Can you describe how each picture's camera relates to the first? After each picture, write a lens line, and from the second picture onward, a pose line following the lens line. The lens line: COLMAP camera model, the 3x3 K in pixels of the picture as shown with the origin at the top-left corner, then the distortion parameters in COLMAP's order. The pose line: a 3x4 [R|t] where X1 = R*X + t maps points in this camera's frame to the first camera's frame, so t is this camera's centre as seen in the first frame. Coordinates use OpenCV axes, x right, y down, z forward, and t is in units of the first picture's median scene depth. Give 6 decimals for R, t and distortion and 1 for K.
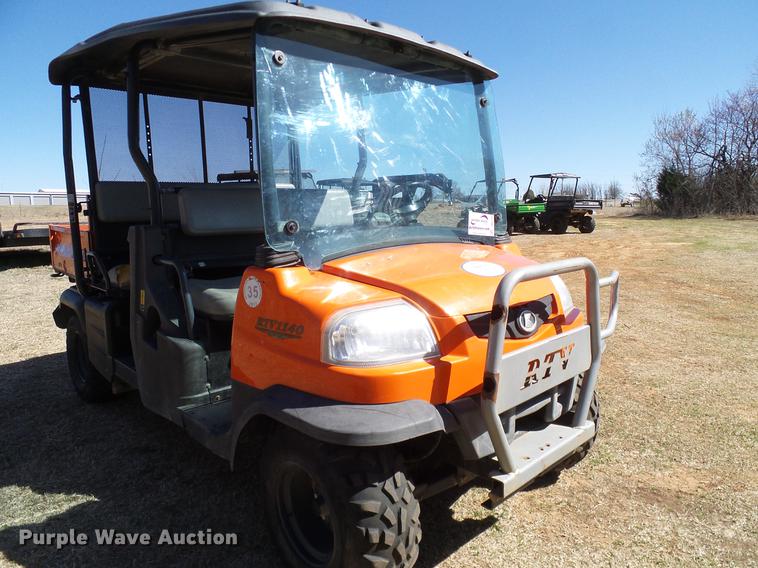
lens RADIAL K [[524.3, 0, 383.8], [0, 524.3, 284.7], [0, 0, 1]] dist [-0.001539, -0.004815]
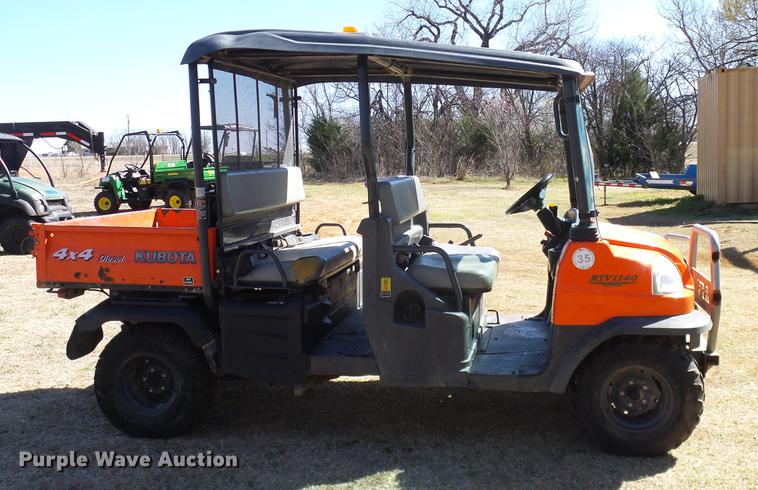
lens RADIAL K [[835.9, 0, 405.8], [0, 835.9, 245.0], [0, 0, 1]] dist [0.002325, 0.000379]
pose [[0.797179, -0.064128, 0.600327, -1.953458], [0.094944, 0.995286, -0.019759, -0.024582], [-0.596231, 0.072749, 0.799510, -0.540670]]
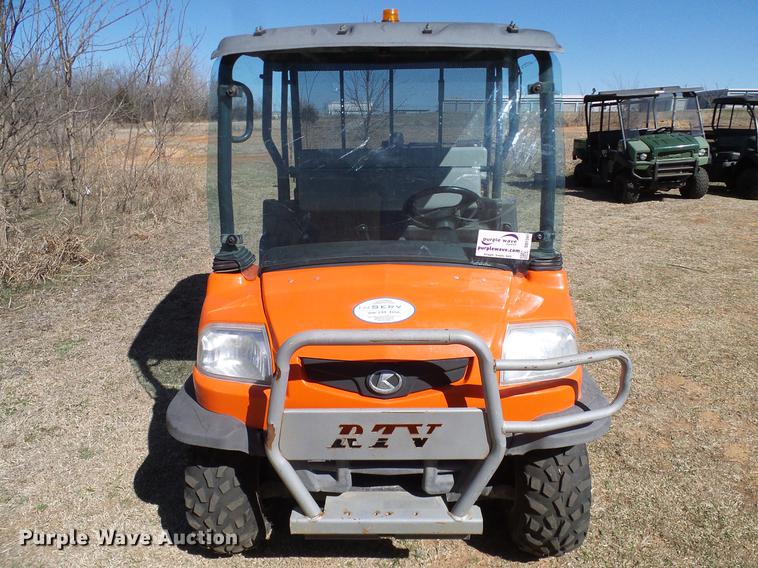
lens RADIAL K [[524.3, 0, 383.8], [0, 524.3, 284.7], [0, 0, 1]] dist [-0.001539, -0.004815]
pose [[0.711310, 0.220533, -0.667385, 0.844732], [-0.102792, 0.971933, 0.211612, -0.285902], [0.695321, -0.081920, 0.714015, 0.367944]]
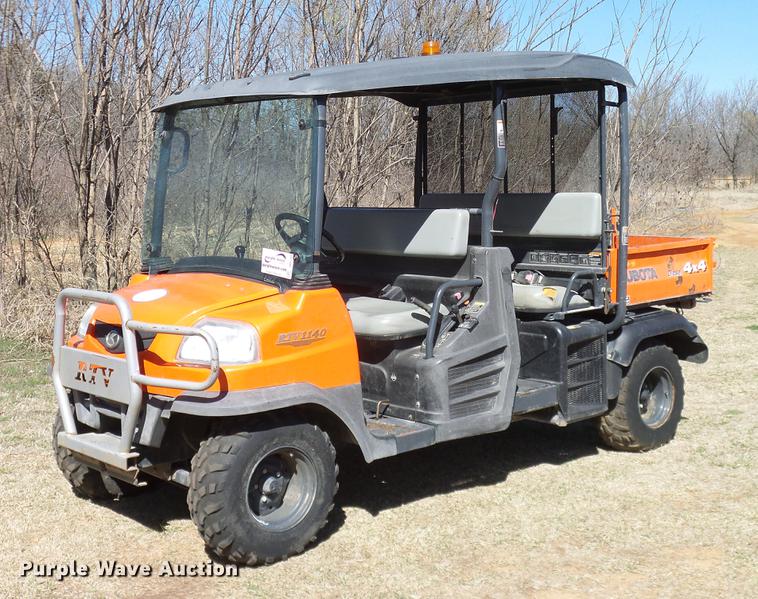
lens RADIAL K [[1096.3, 0, 379.1], [0, 1096.3, 277.0], [0, 0, 1]] dist [-0.009410, -0.029178]
pose [[-0.038619, 0.097855, -0.994451, 2.781999], [-0.131798, 0.986000, 0.102142, -0.416983], [0.990524, 0.135011, -0.025181, 1.667813]]
